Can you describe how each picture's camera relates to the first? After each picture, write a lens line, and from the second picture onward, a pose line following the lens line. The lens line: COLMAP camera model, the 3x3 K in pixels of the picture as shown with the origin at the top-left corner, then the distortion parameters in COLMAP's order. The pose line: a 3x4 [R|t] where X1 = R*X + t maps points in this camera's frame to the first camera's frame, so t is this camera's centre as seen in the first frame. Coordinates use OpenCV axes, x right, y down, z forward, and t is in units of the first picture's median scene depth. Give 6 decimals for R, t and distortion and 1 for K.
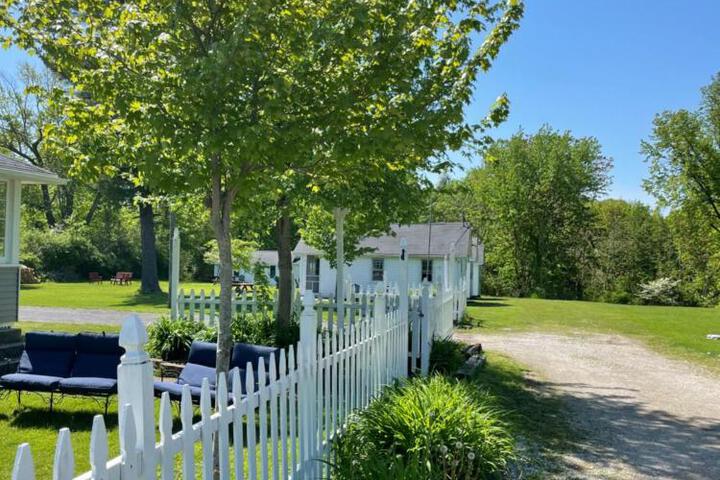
lens RADIAL K [[733.1, 0, 362.1], [0, 733.1, 235.6], [0, 0, 1]] dist [0.042338, -0.004296]
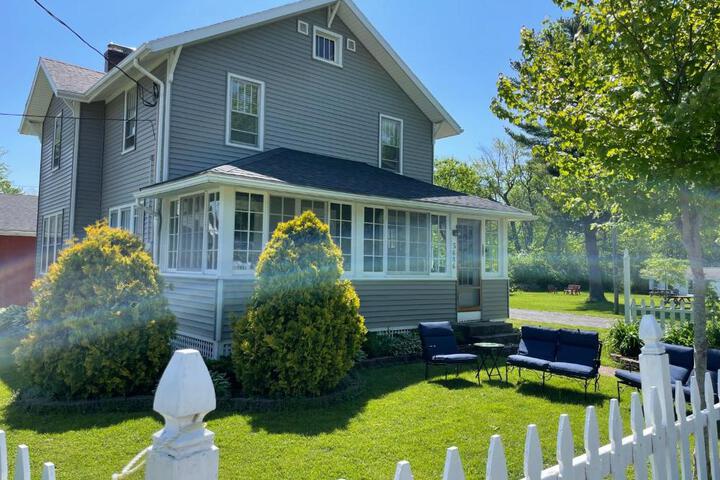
lens RADIAL K [[549.0, 0, 361.7], [0, 549.0, 226.6], [0, 0, 1]] dist [0.035861, -0.004500]
pose [[0.782972, -0.056454, -0.619491, -0.009389], [0.021685, 0.997745, -0.063517, 0.000769], [0.621679, 0.036299, 0.782430, -0.003745]]
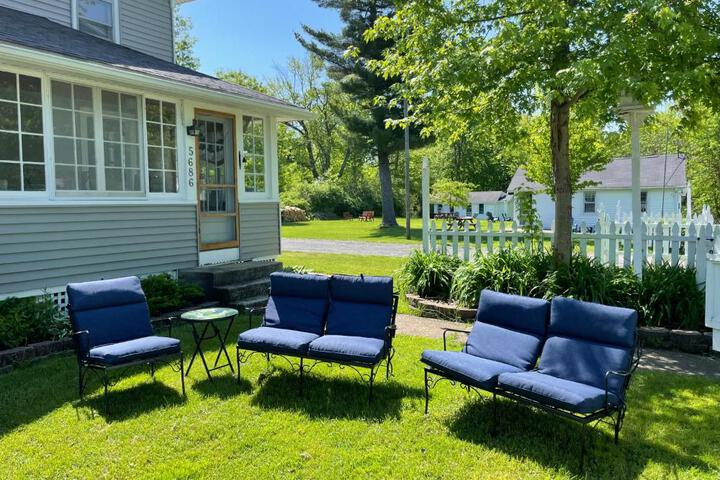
lens RADIAL K [[549.0, 0, 361.7], [0, 549.0, 226.6], [0, 0, 1]] dist [0.035861, -0.004500]
pose [[0.948632, -0.016490, -0.315951, -0.047921], [0.041025, 0.996621, 0.071160, 0.011339], [0.313710, -0.080467, 0.946103, 0.131399]]
